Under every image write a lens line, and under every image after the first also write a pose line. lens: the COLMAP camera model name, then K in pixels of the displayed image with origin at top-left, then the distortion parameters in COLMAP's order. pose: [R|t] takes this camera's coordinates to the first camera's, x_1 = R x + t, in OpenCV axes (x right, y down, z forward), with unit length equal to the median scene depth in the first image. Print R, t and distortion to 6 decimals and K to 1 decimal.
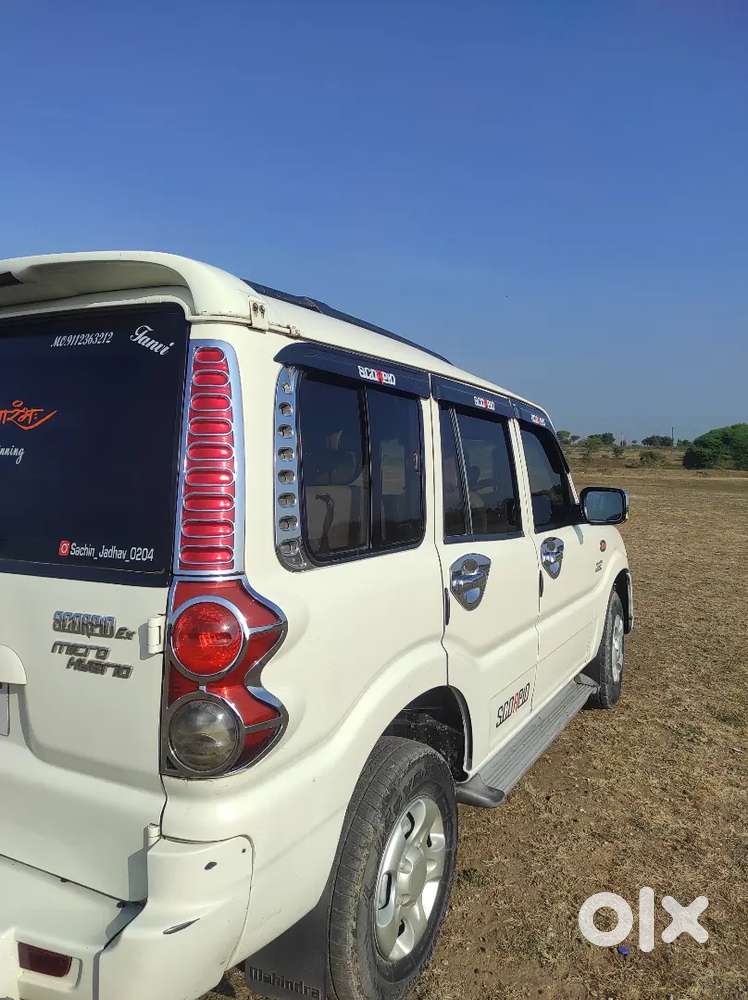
lens RADIAL K [[737.8, 0, 374.0], [0, 737.8, 500.0], [0, 0, 1]] dist [0.052853, -0.044896]
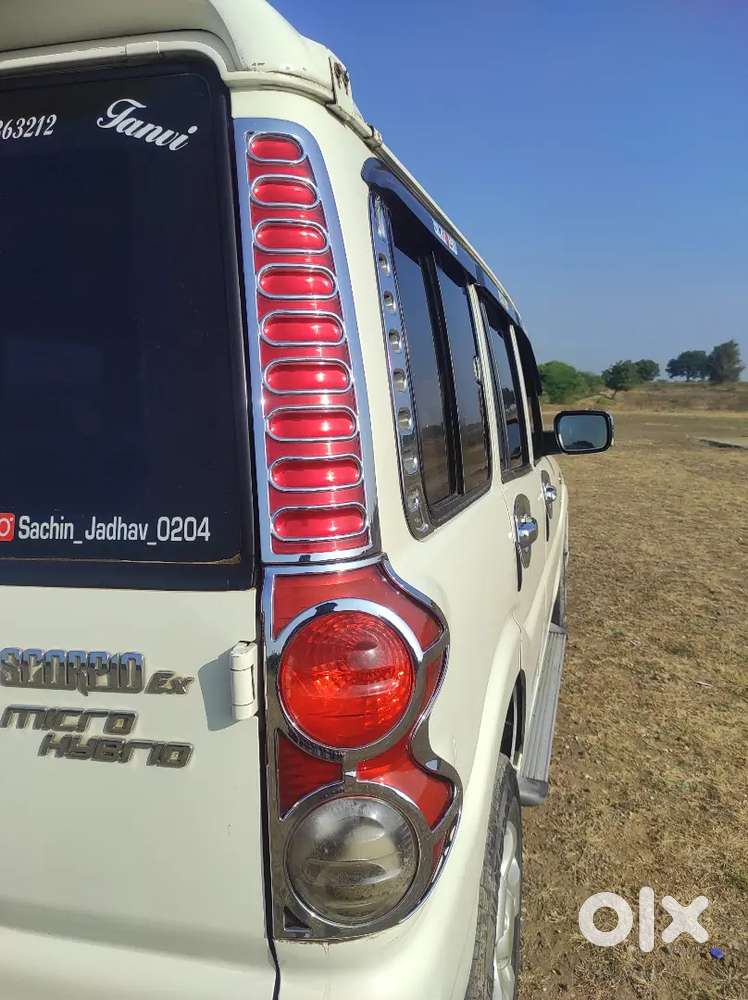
lens RADIAL K [[737.8, 0, 374.0], [0, 737.8, 500.0], [0, 0, 1]] dist [0.052853, -0.044896]
pose [[0.972976, -0.061714, 0.222505, -0.293791], [0.044950, 0.995810, 0.079641, 0.016569], [-0.226488, -0.067487, 0.971673, 0.455388]]
